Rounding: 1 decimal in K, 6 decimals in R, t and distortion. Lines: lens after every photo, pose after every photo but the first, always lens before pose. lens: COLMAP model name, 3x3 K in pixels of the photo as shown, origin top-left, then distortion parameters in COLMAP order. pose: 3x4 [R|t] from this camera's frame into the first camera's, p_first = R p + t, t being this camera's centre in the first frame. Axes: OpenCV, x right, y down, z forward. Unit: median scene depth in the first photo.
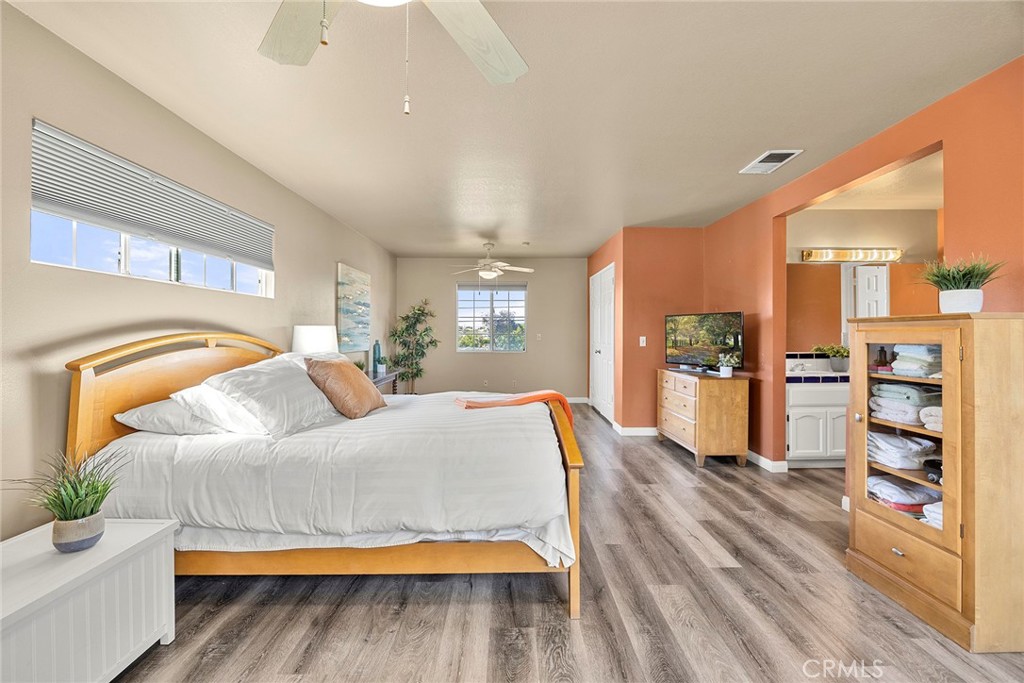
lens RADIAL K [[447.6, 0, 504.7], [0, 447.6, 335.6], [0, 0, 1]] dist [0.001742, 0.000072]
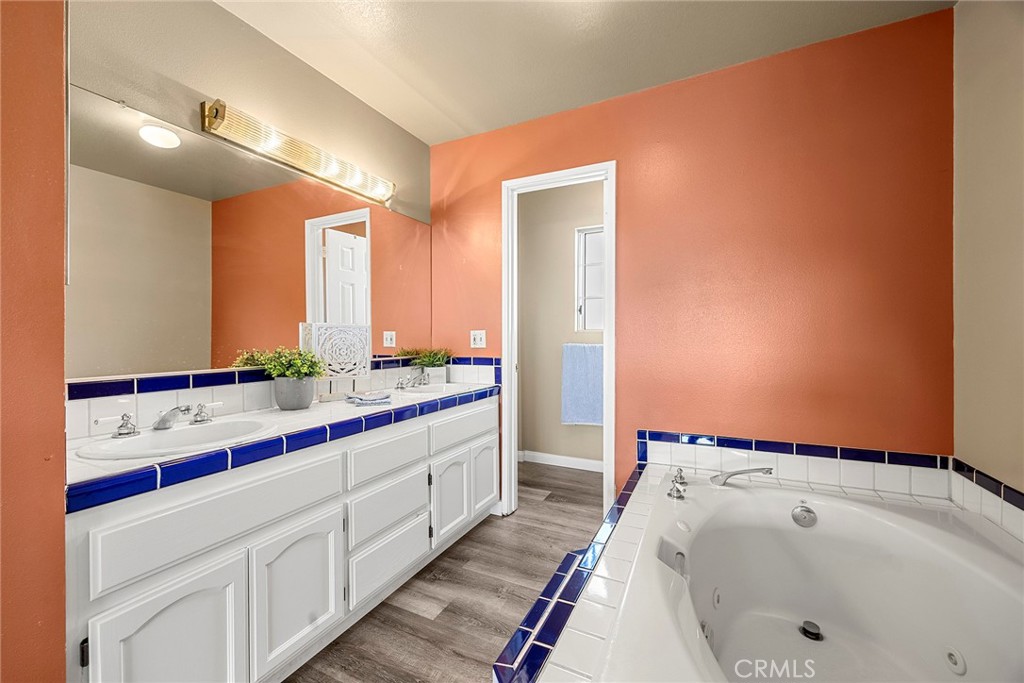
lens RADIAL K [[398.3, 0, 515.8], [0, 398.3, 342.9], [0, 0, 1]] dist [-0.002651, -0.000525]
pose [[0.446190, -0.001125, 0.894938, 0.497929], [0.008431, 0.999960, -0.002947, 0.018277], [-0.894899, 0.008860, 0.446181, 0.635012]]
